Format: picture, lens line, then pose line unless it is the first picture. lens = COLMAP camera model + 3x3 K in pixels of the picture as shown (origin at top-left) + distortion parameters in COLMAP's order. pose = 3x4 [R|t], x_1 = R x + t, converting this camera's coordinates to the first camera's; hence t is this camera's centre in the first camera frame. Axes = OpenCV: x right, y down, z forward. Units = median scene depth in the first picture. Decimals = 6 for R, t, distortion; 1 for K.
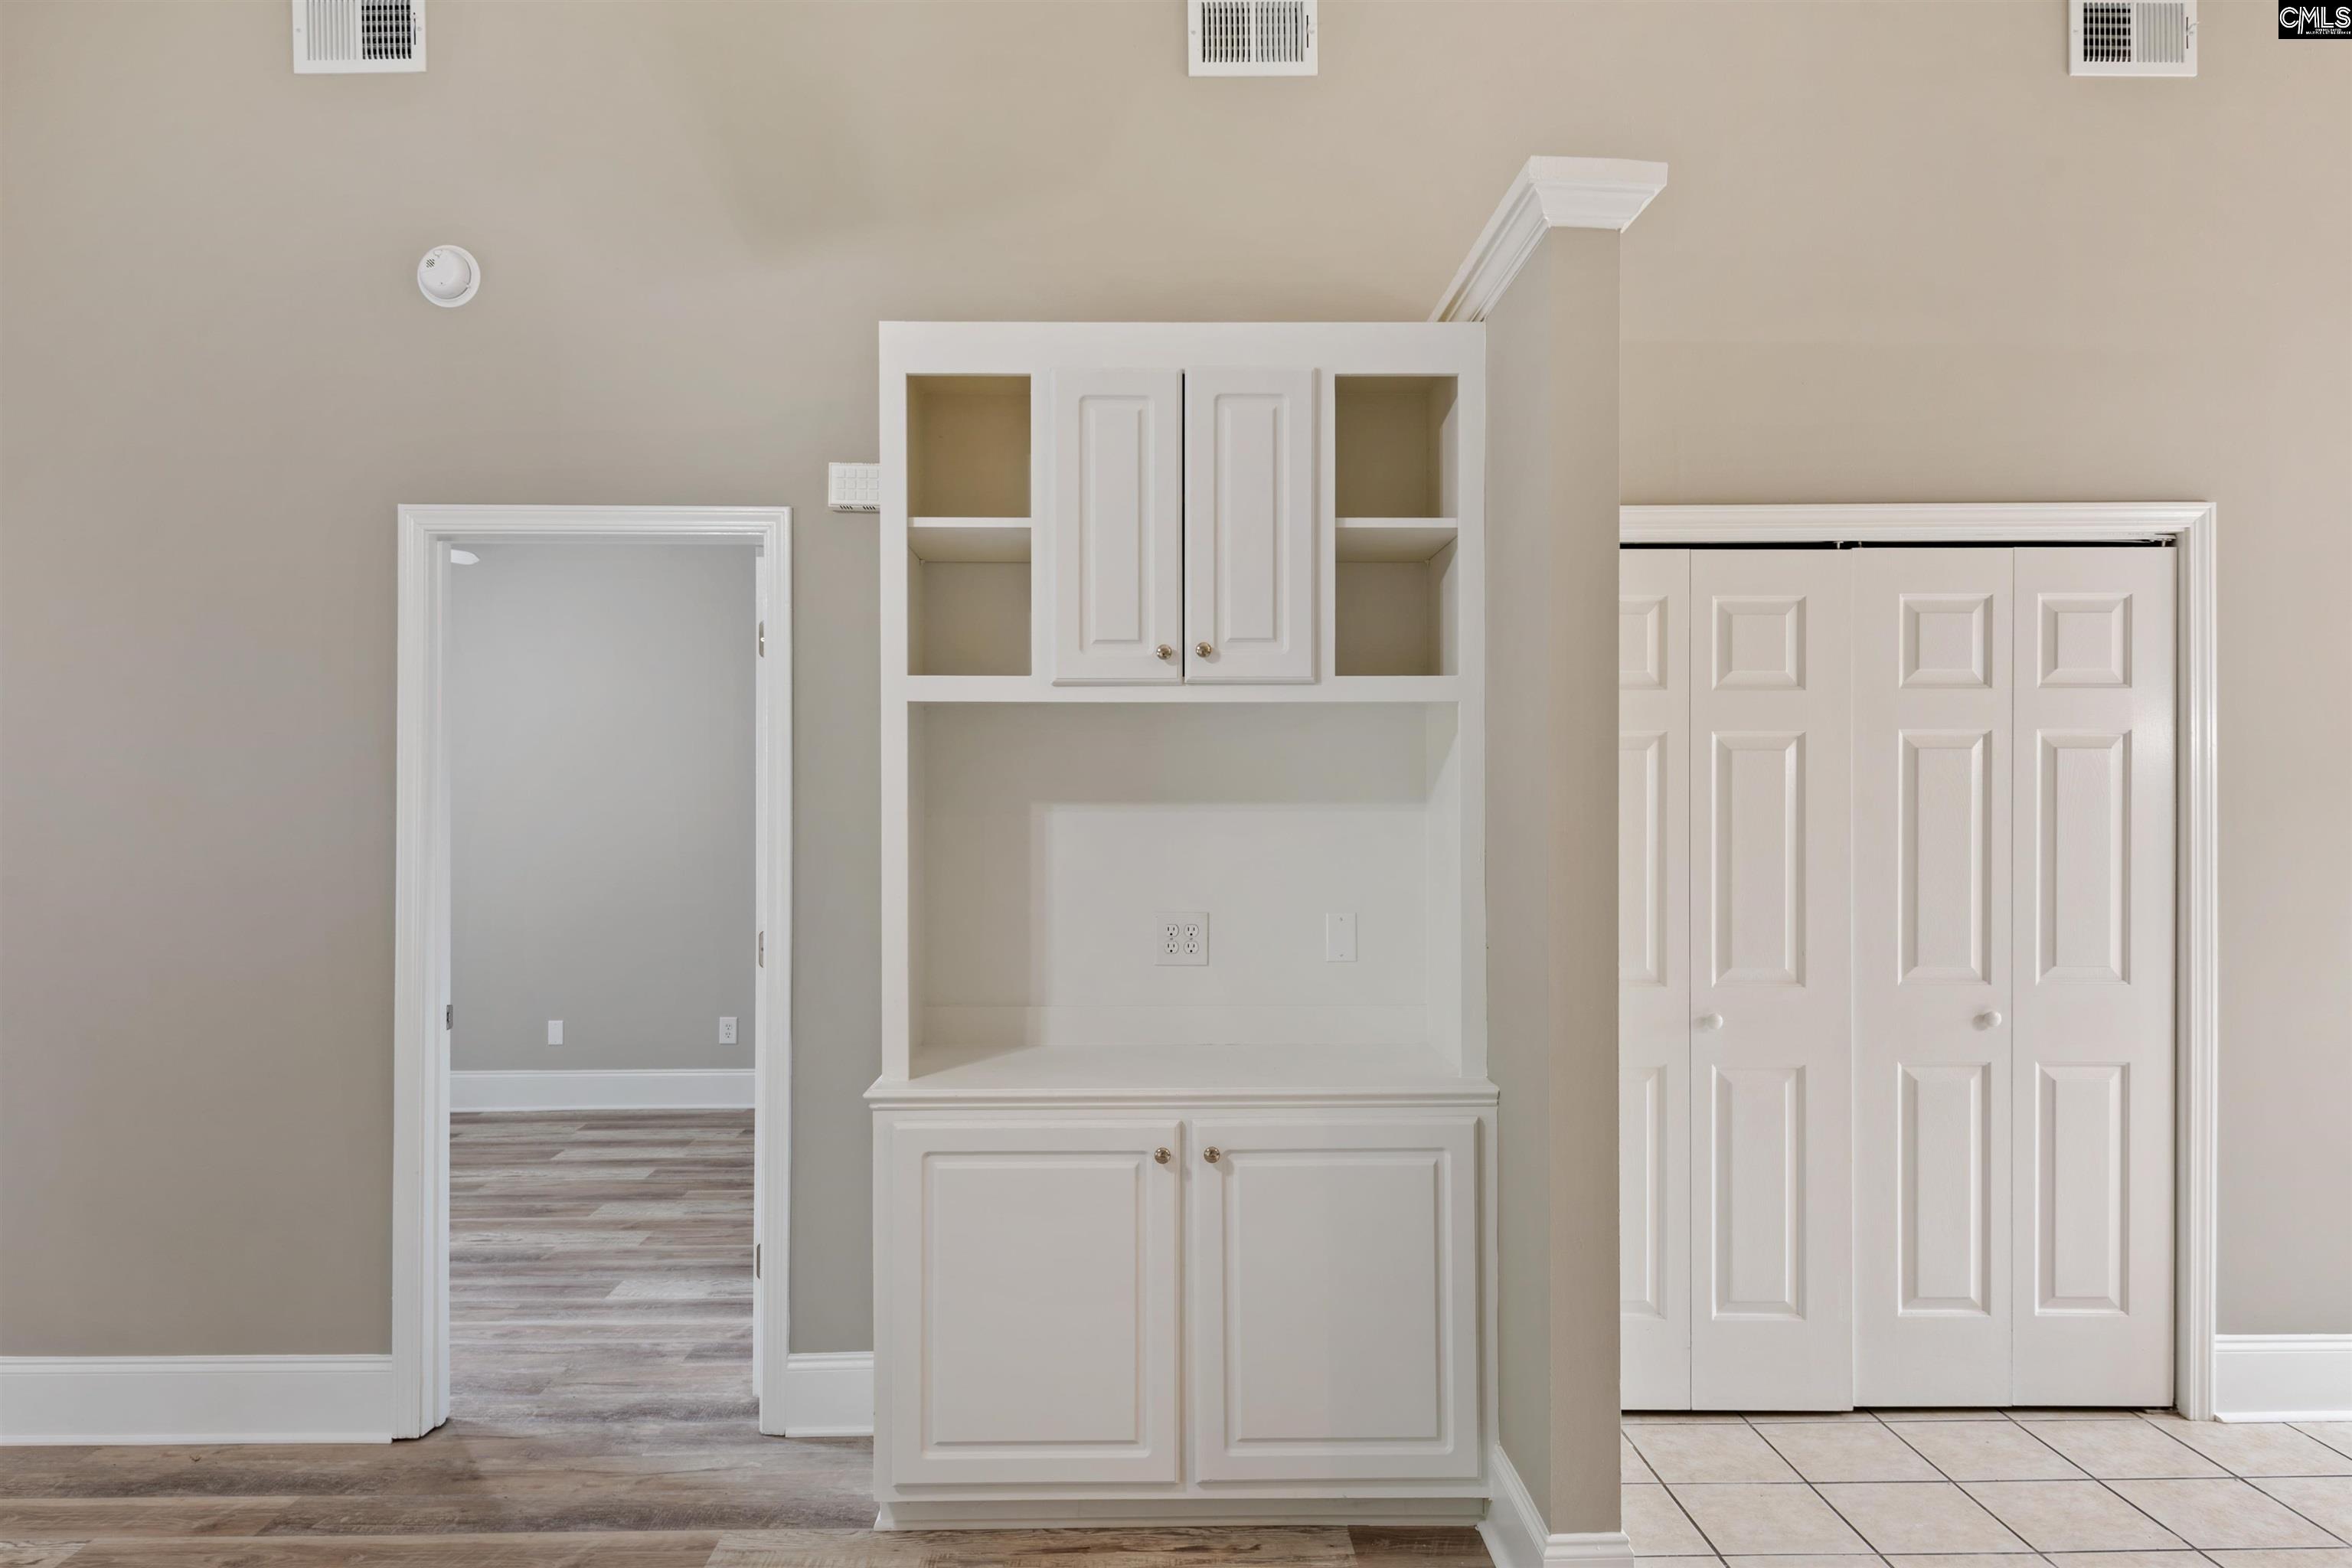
lens RADIAL K [[1608.6, 0, 1177.0], [0, 1608.6, 842.5], [0, 0, 1]] dist [0.002843, 0.001277]
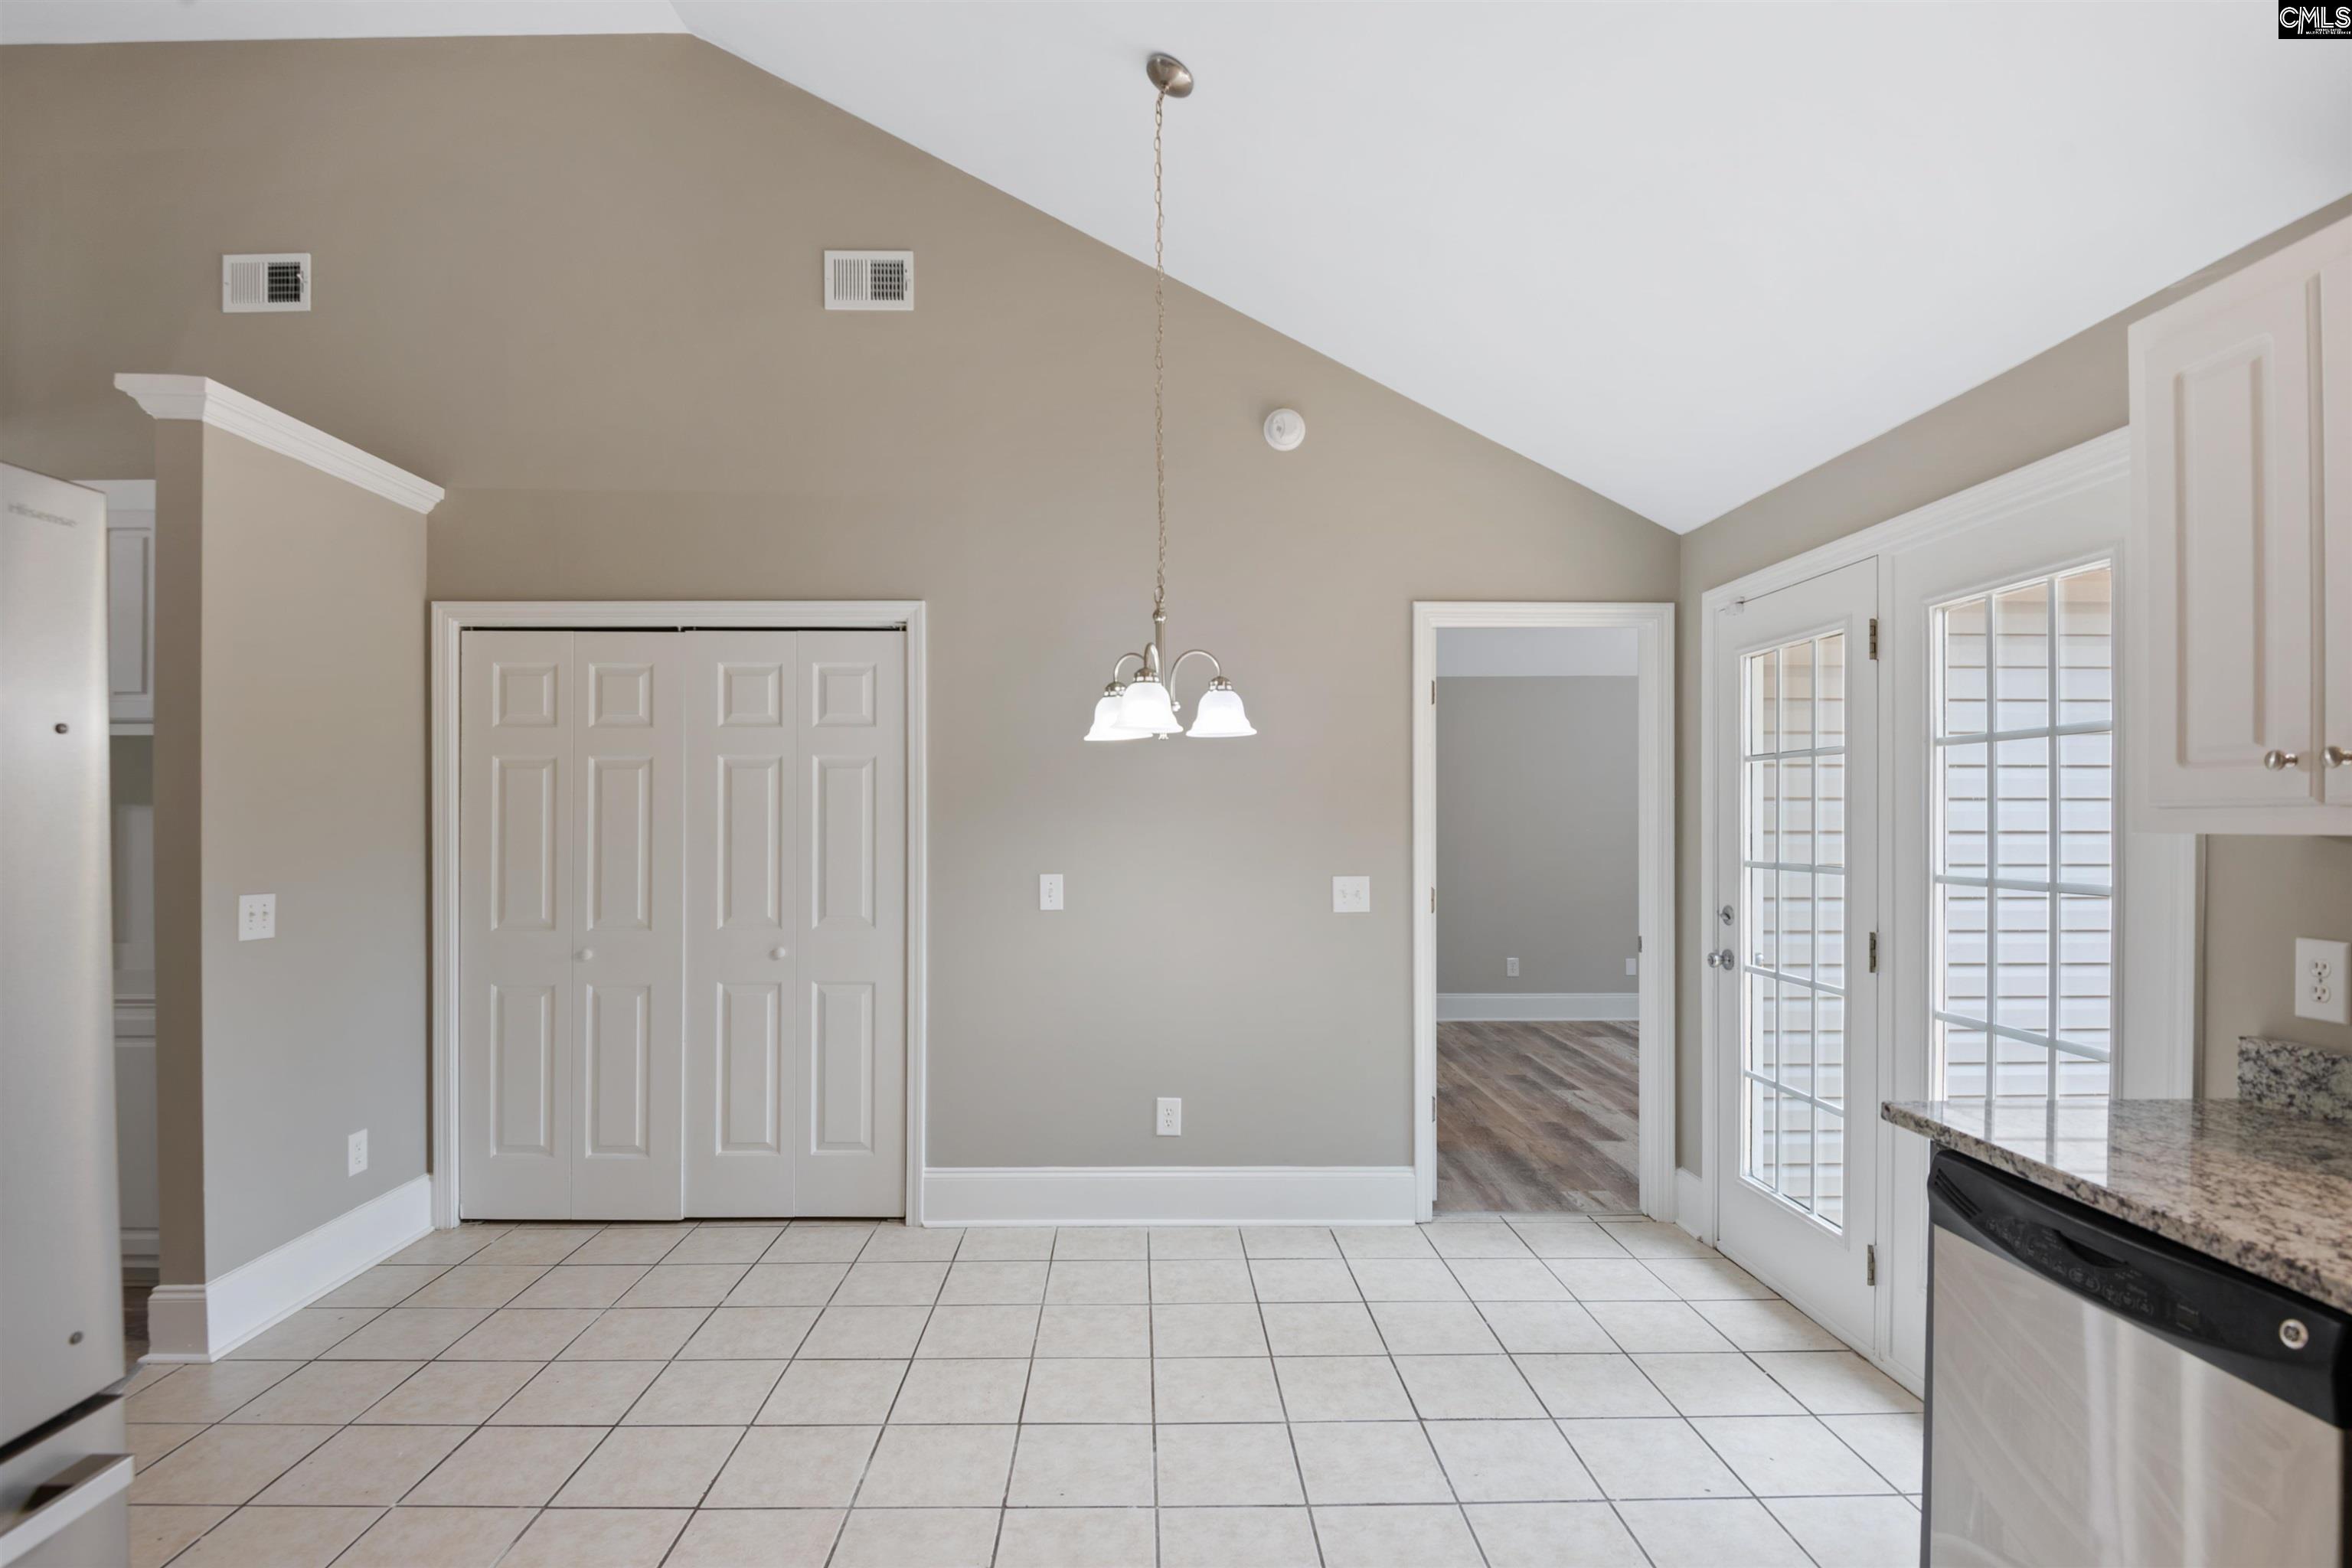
lens RADIAL K [[1075.3, 0, 1165.7], [0, 1075.3, 810.4], [0, 0, 1]] dist [-0.001881, -0.000490]
pose [[0.999979, 0.001823, 0.006237, 0.850044], [-0.001735, 0.999900, -0.014042, -0.006170], [-0.006262, 0.014031, 0.999882, 0.016966]]
